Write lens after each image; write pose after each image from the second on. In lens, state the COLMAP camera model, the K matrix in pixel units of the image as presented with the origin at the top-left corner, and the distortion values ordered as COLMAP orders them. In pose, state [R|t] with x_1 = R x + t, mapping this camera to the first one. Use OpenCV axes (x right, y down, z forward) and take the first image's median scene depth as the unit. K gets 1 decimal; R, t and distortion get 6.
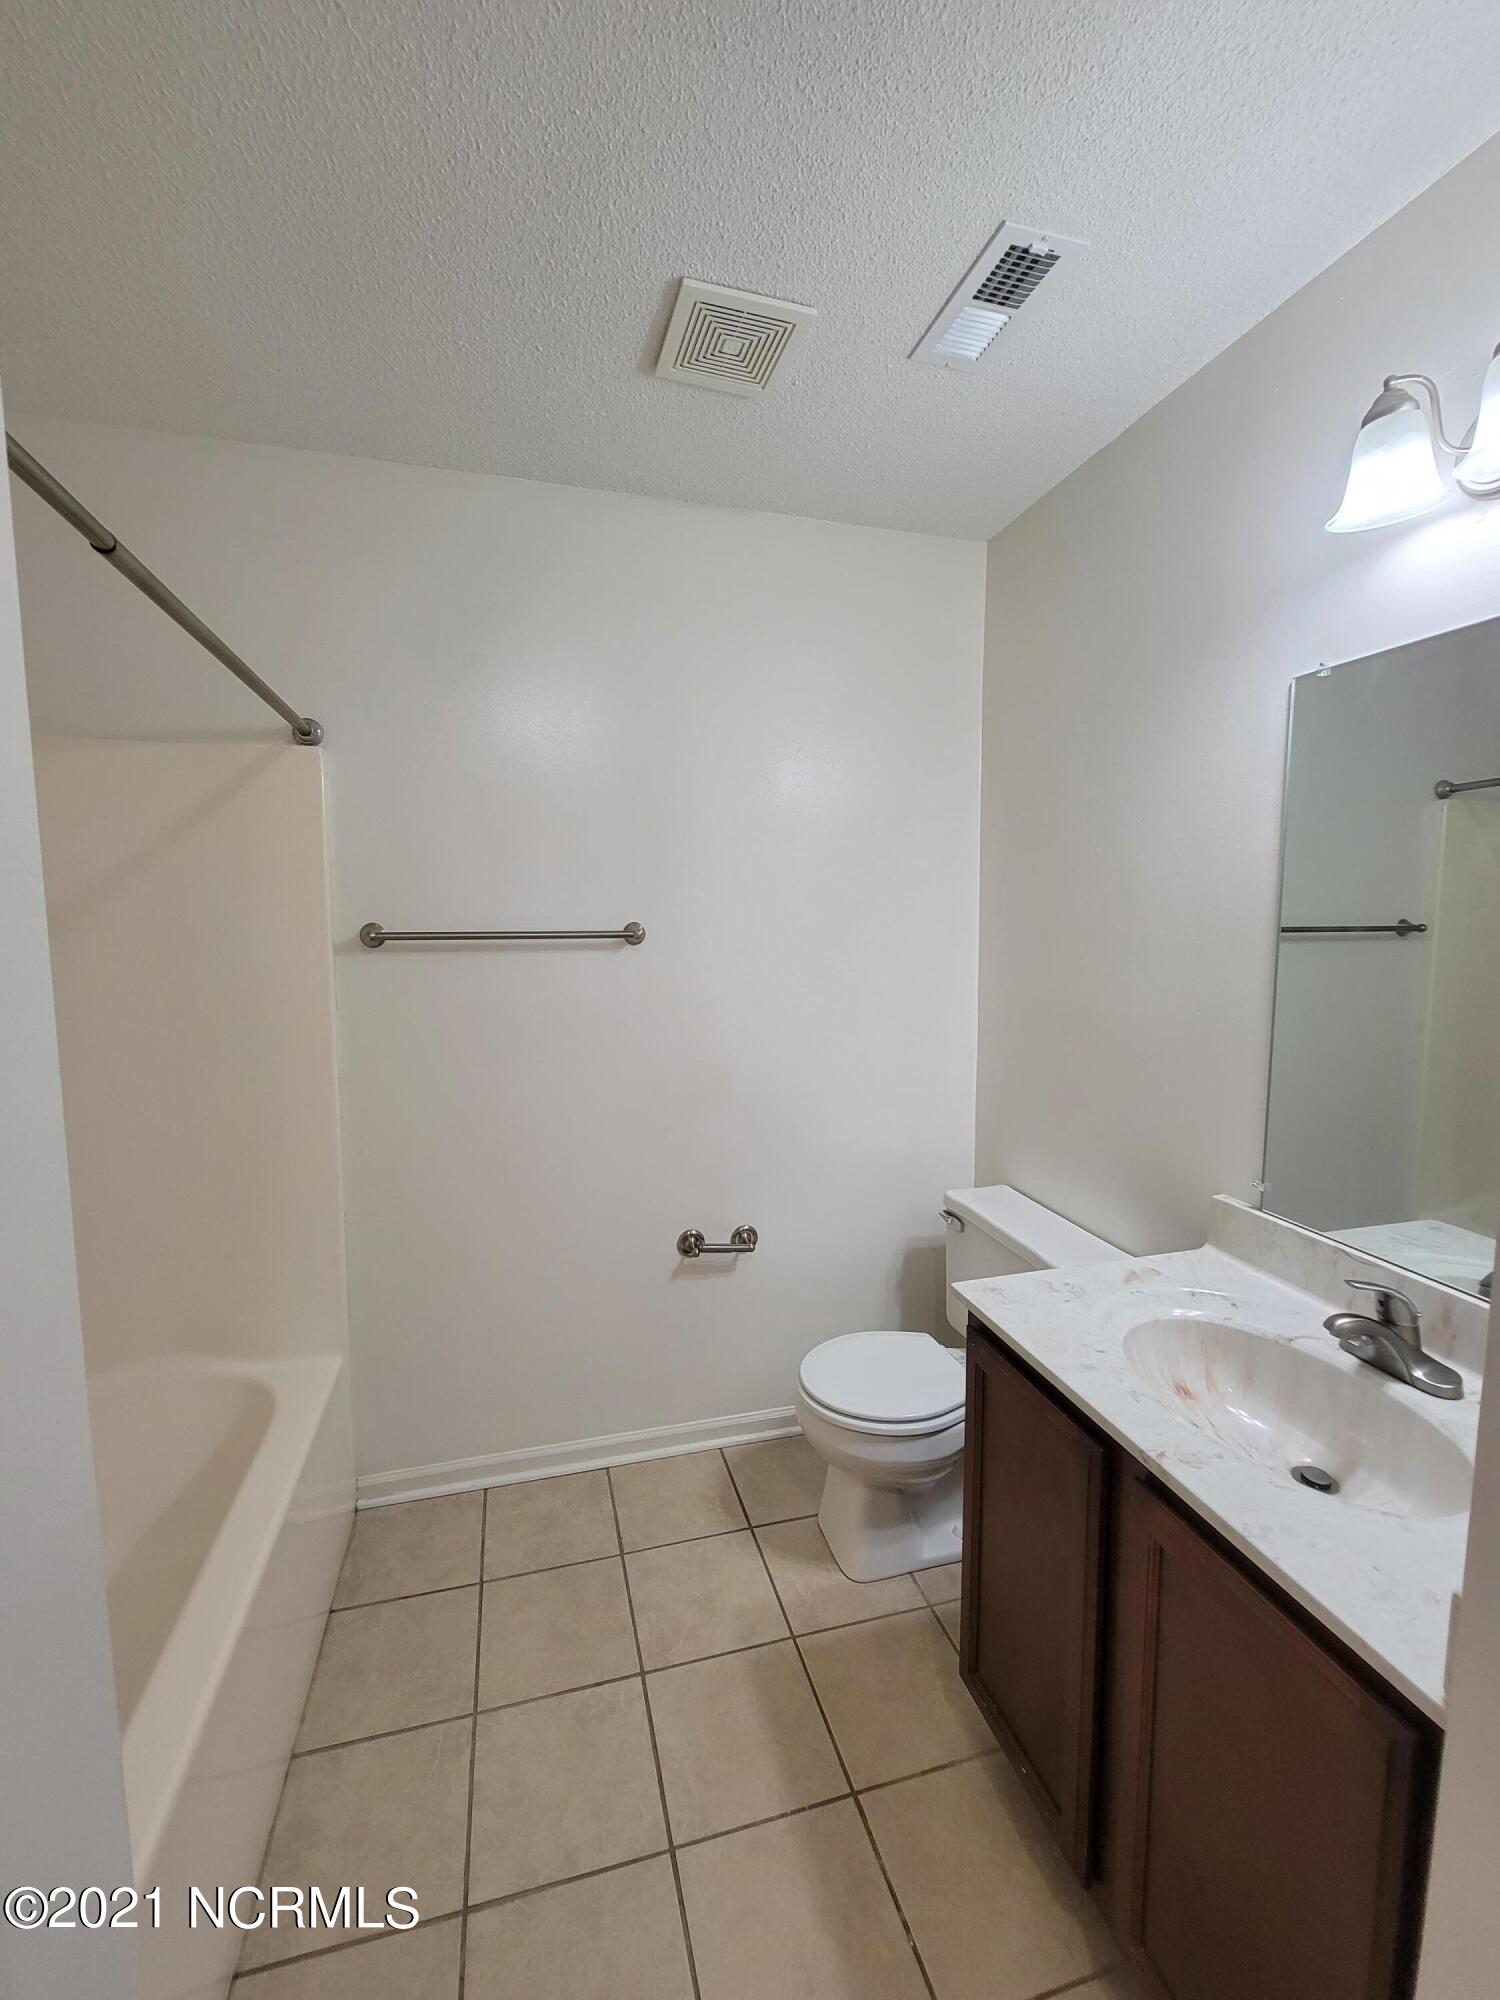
lens RADIAL K [[815.7, 0, 735.6], [0, 815.7, 992.5], [0, 0, 1]] dist [-0.002699, 0.000312]
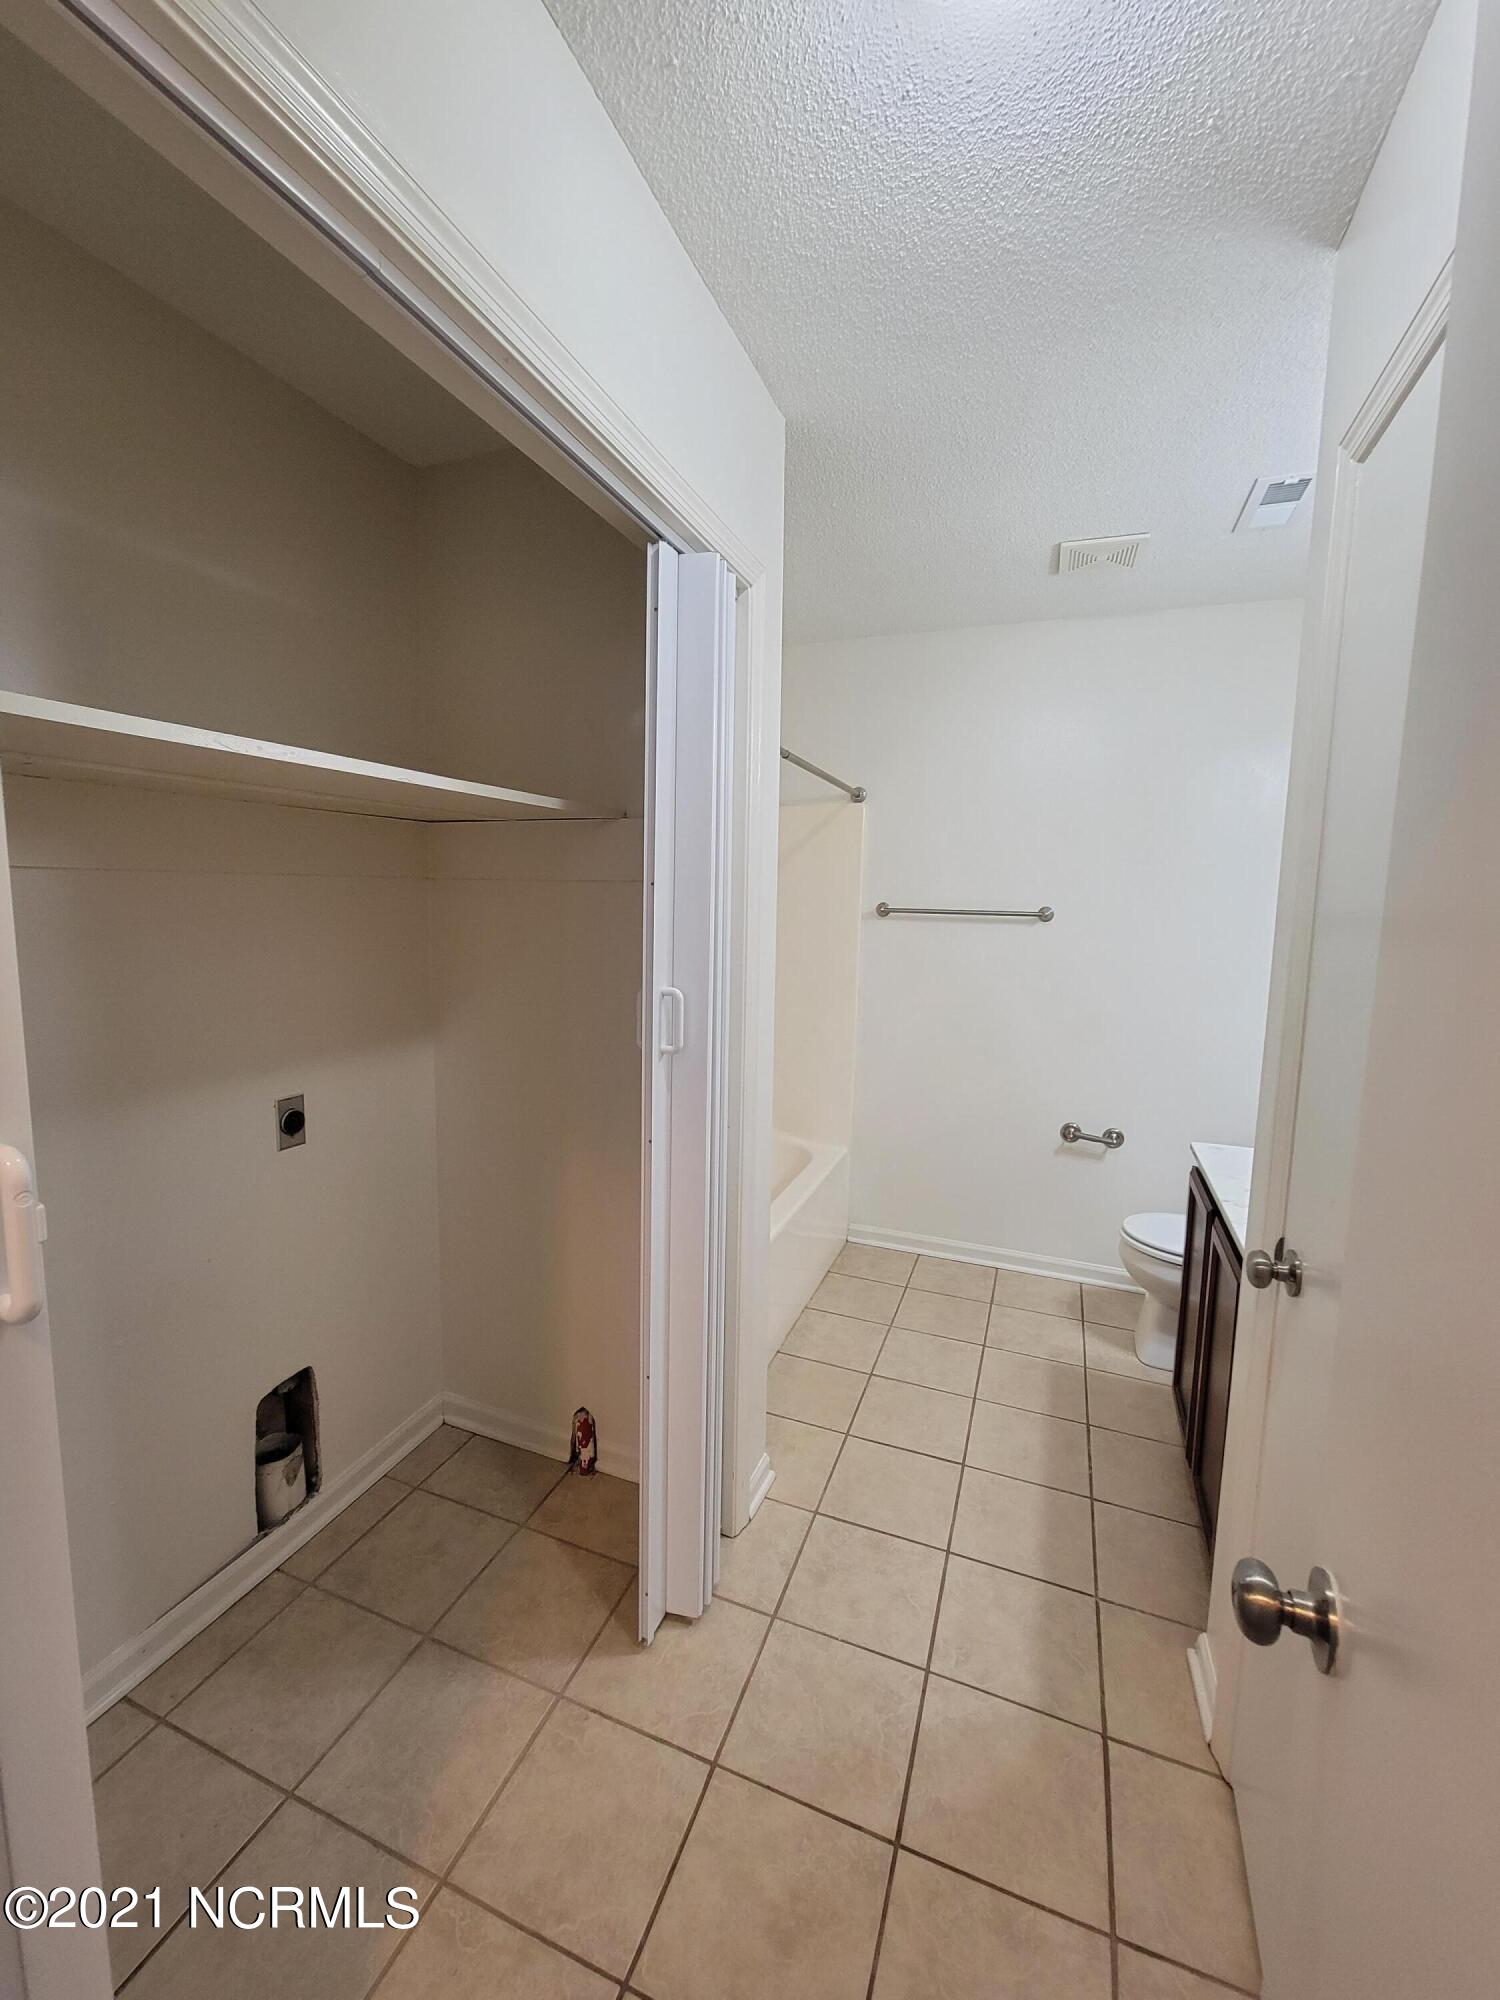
lens RADIAL K [[815.7, 0, 735.6], [0, 815.7, 992.5], [0, 0, 1]] dist [-0.002699, 0.000312]
pose [[0.799989, 0.087992, -0.593527, 0.341104], [-0.077281, 0.996060, 0.043506, 0.052941], [0.595017, 0.011064, 0.803637, -0.564107]]
